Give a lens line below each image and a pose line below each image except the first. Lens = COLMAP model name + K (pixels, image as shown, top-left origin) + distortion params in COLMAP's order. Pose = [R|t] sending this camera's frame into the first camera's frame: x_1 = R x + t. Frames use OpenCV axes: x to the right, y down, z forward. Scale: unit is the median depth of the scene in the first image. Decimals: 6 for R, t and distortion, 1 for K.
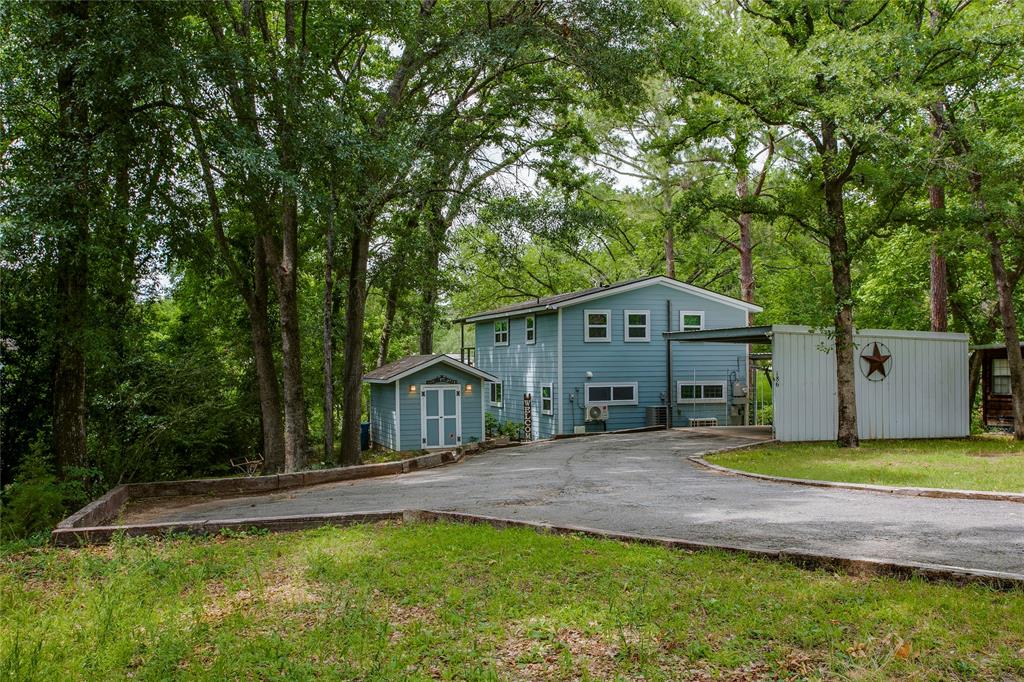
lens RADIAL K [[513.4, 0, 521.6], [0, 513.4, 355.3], [0, 0, 1]] dist [-0.029937, 0.000797]
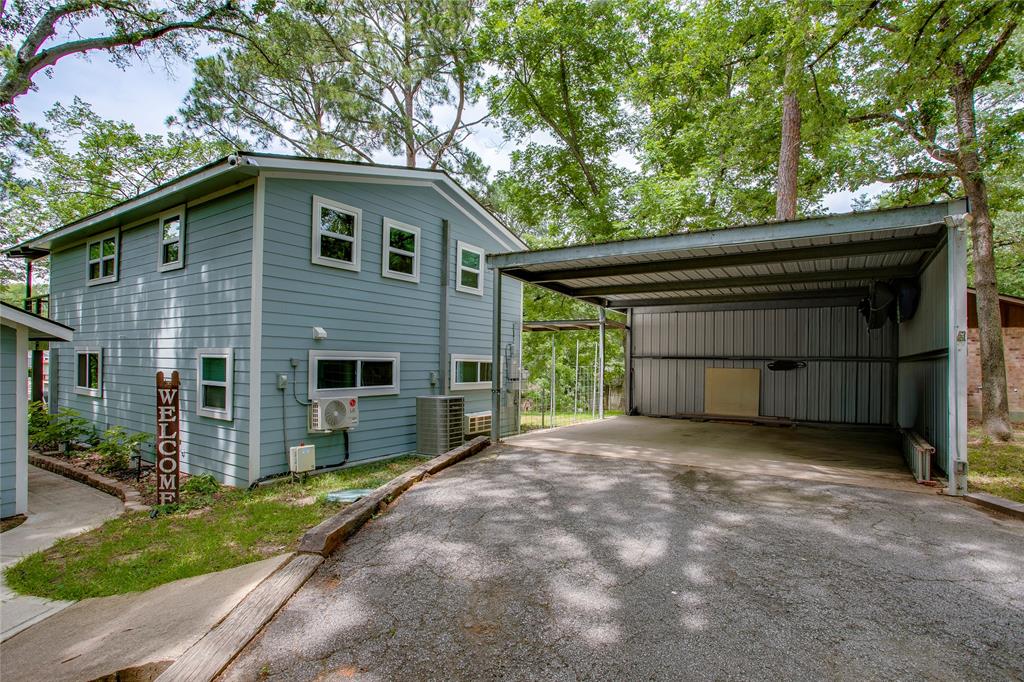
lens RADIAL K [[503.0, 0, 483.7], [0, 503.0, 357.7], [0, 0, 1]] dist [-0.010098, 0.000133]
pose [[0.823465, 0.025823, 0.566779, -0.006172], [-0.048775, 0.998487, 0.025372, 0.039313], [-0.565266, -0.048538, 0.823479, 0.505861]]
